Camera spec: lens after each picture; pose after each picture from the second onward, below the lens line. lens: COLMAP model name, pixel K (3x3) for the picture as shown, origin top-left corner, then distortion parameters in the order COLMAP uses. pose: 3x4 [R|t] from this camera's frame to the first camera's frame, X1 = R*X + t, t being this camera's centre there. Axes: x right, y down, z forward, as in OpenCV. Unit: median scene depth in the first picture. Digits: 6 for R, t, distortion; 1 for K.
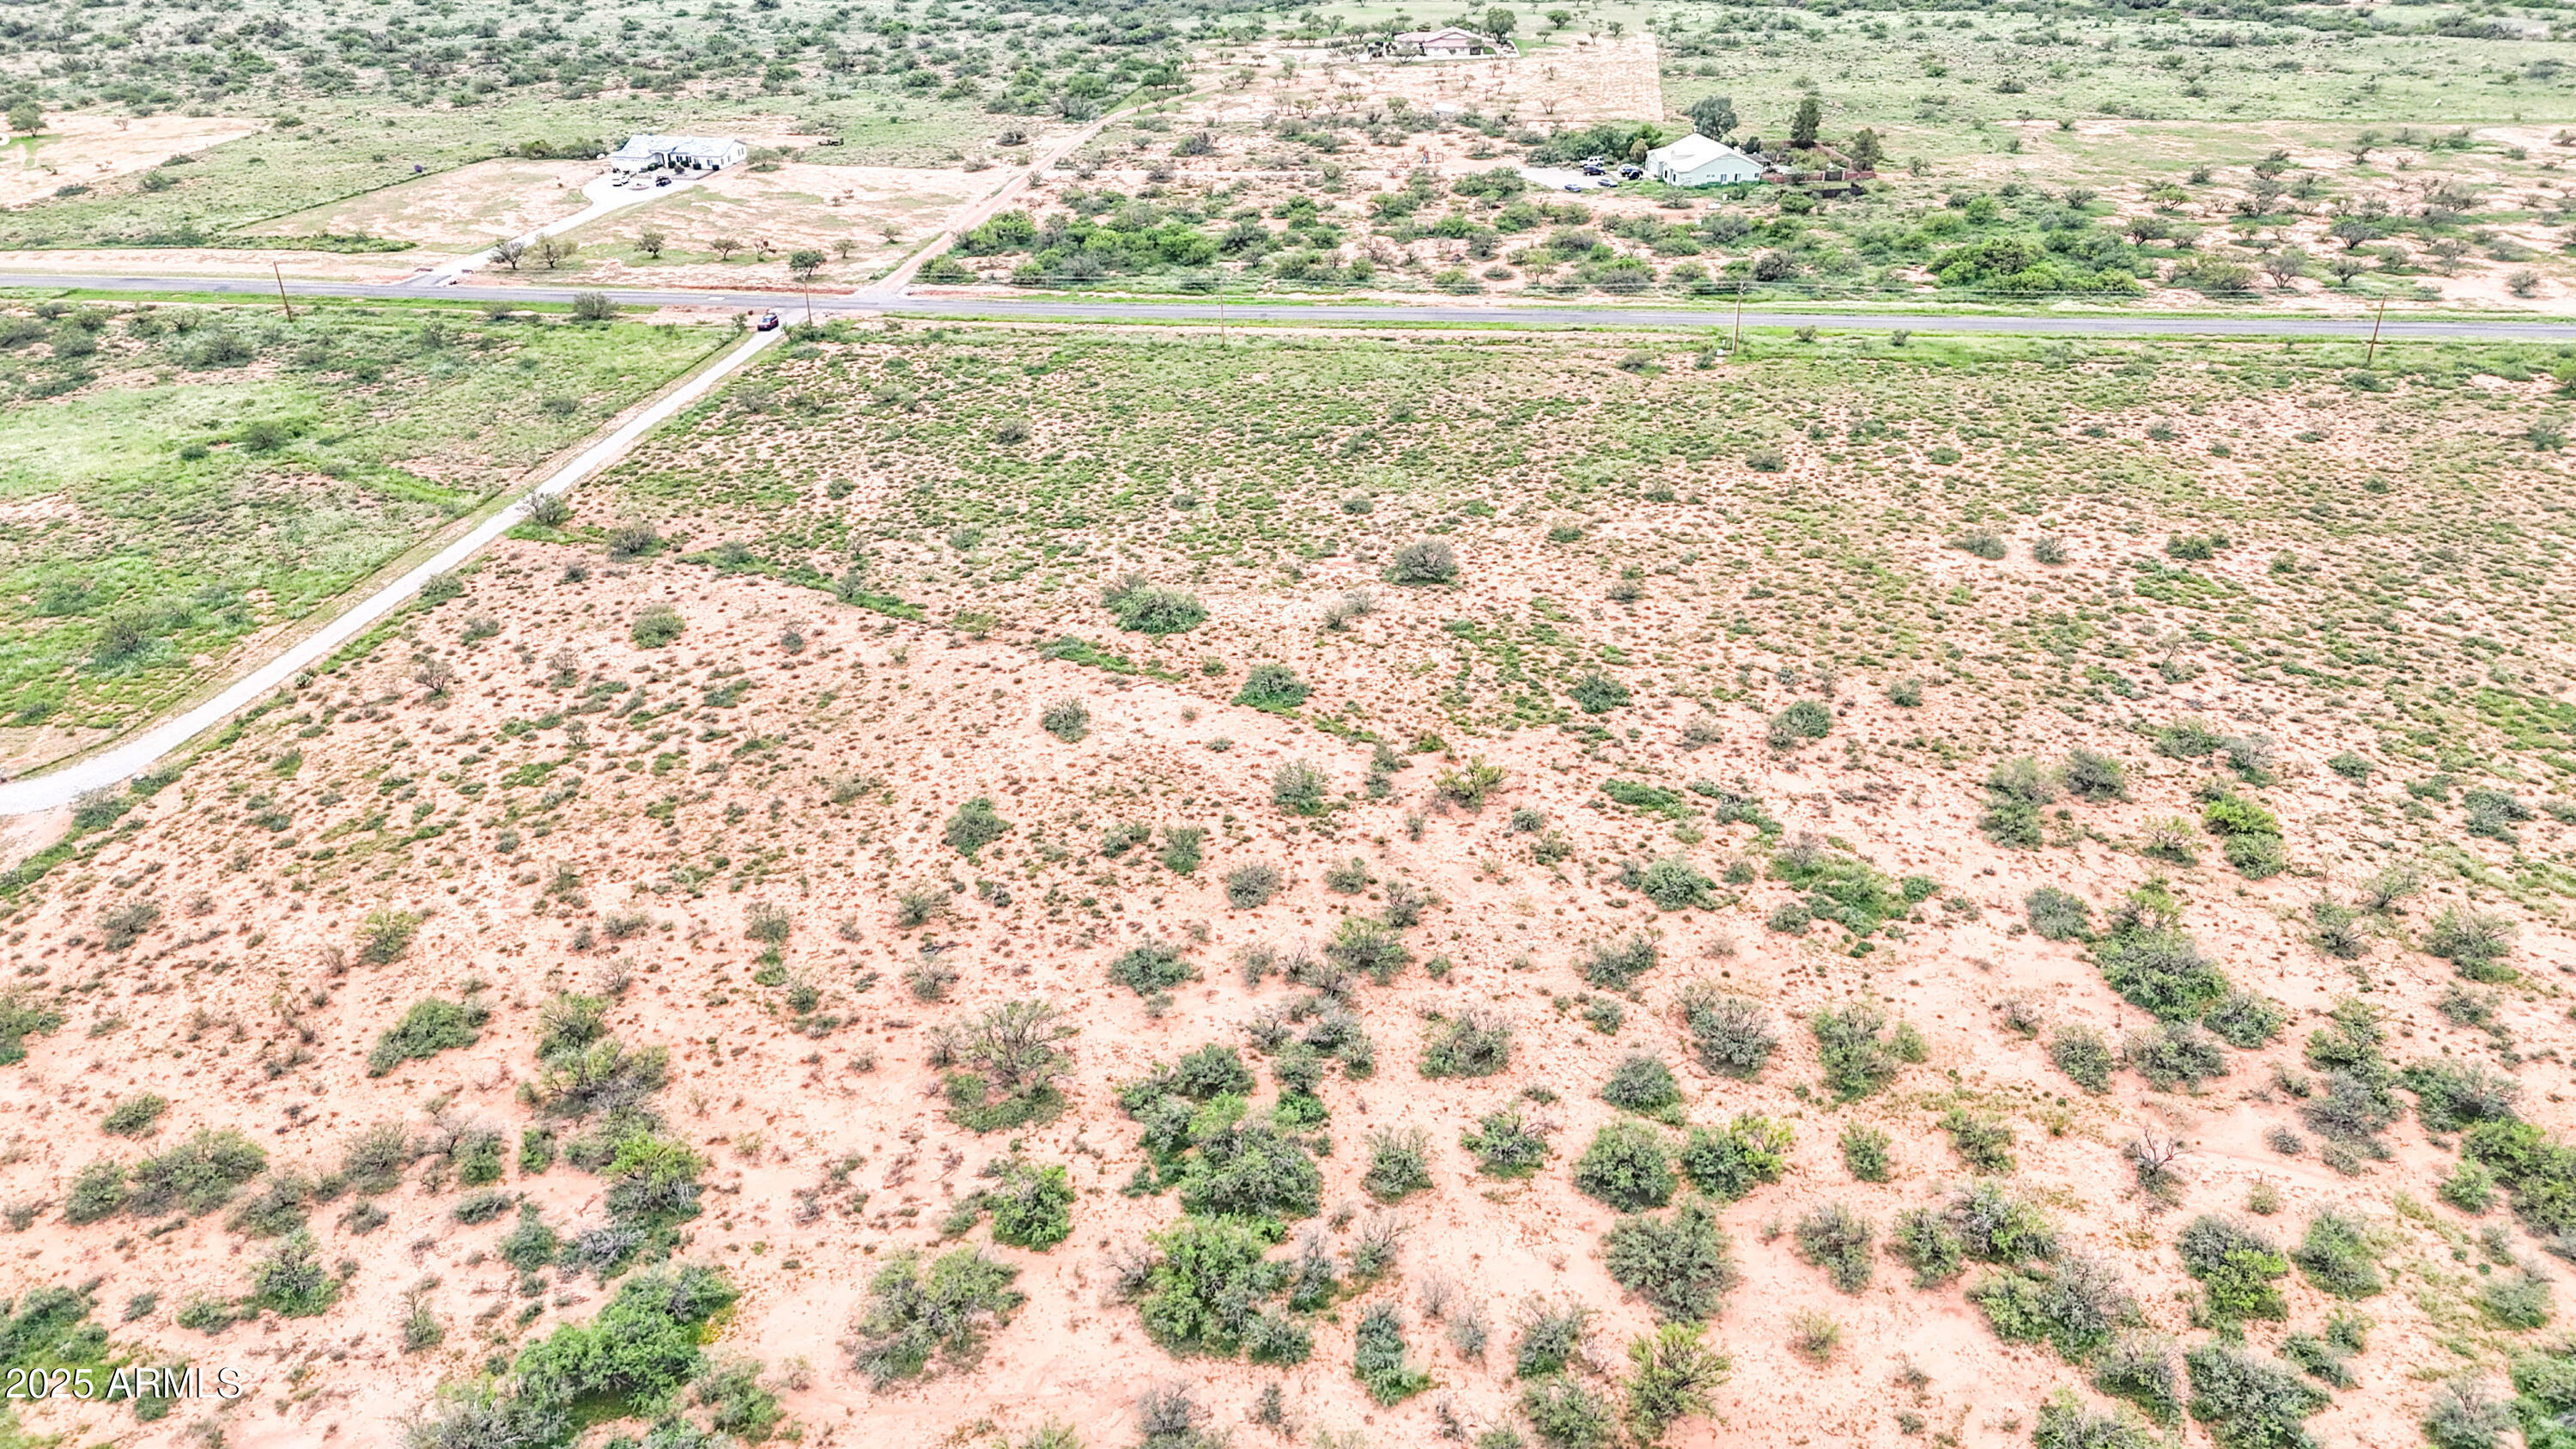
lens RADIAL K [[1894.3, 0, 1294.9], [0, 1894.3, 719.3], [0, 0, 1]] dist [0.077264, -0.075682]
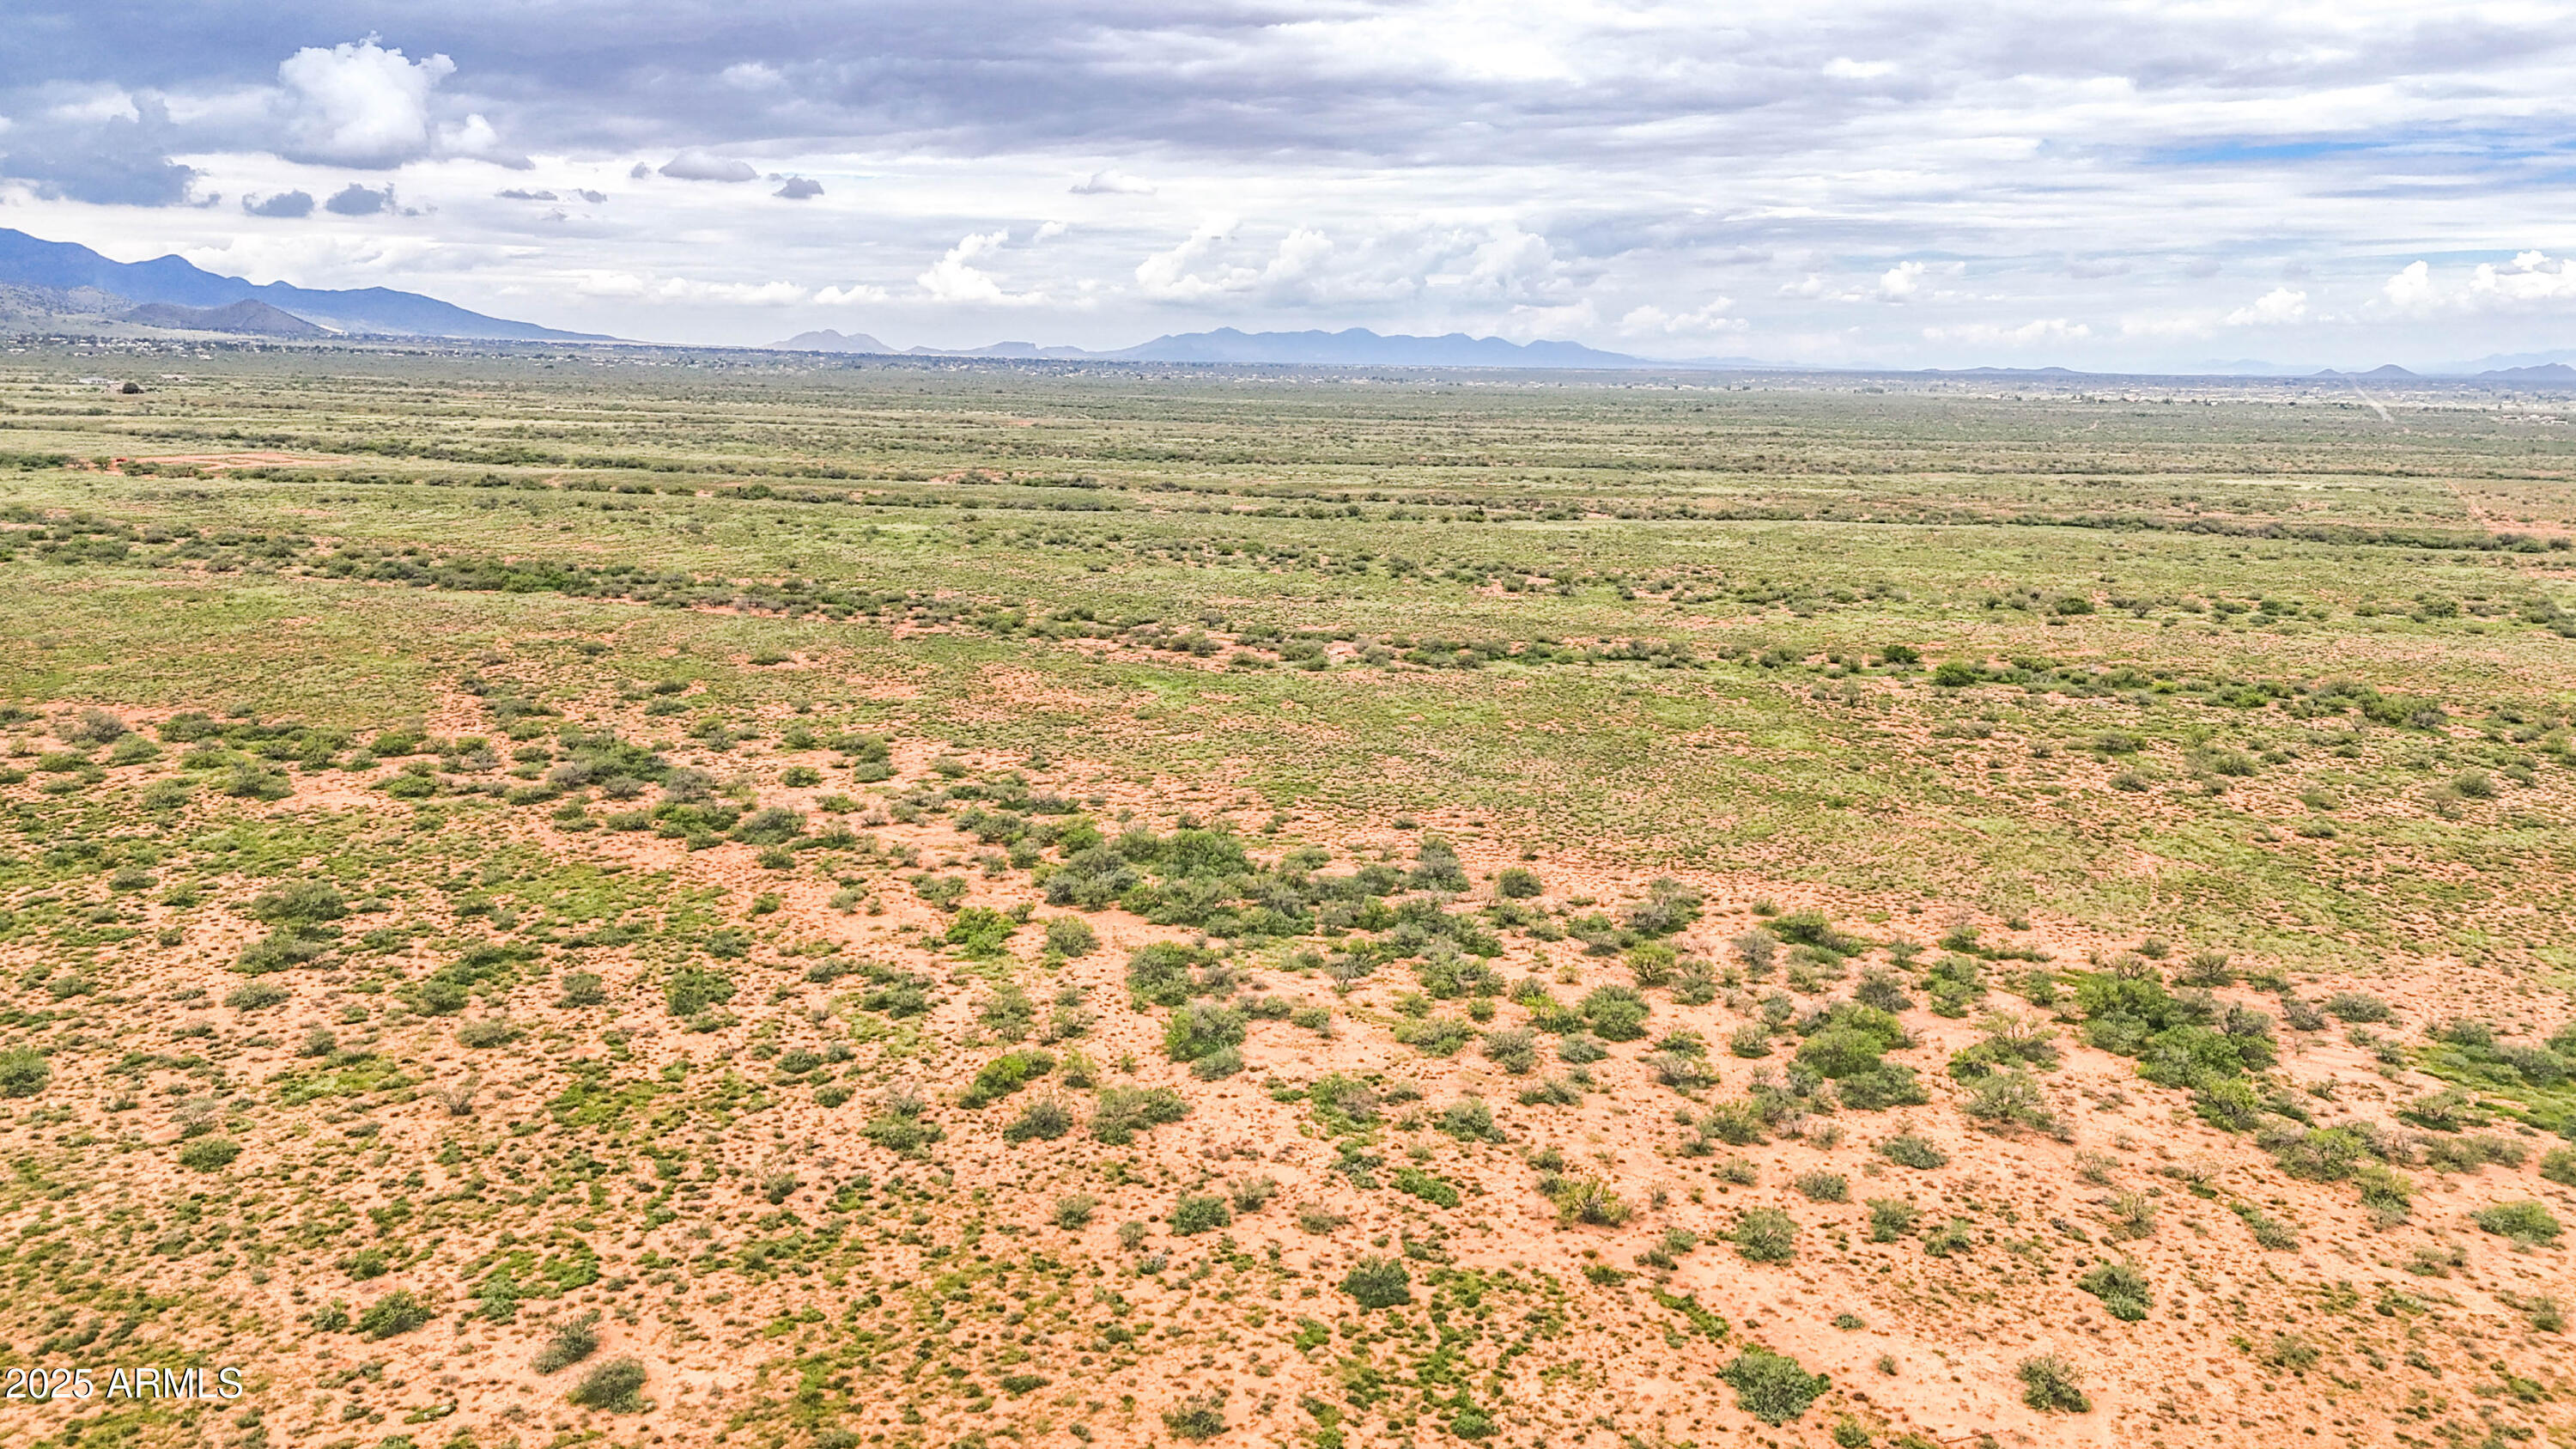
lens RADIAL K [[1894.3, 0, 1294.9], [0, 1894.3, 719.3], [0, 0, 1]] dist [0.077264, -0.075682]
pose [[-0.945078, -0.063305, 0.320655, -0.053634], [0.146732, 0.794467, 0.589314, -0.632768], [-0.292057, 0.603998, -0.741545, 1.306935]]
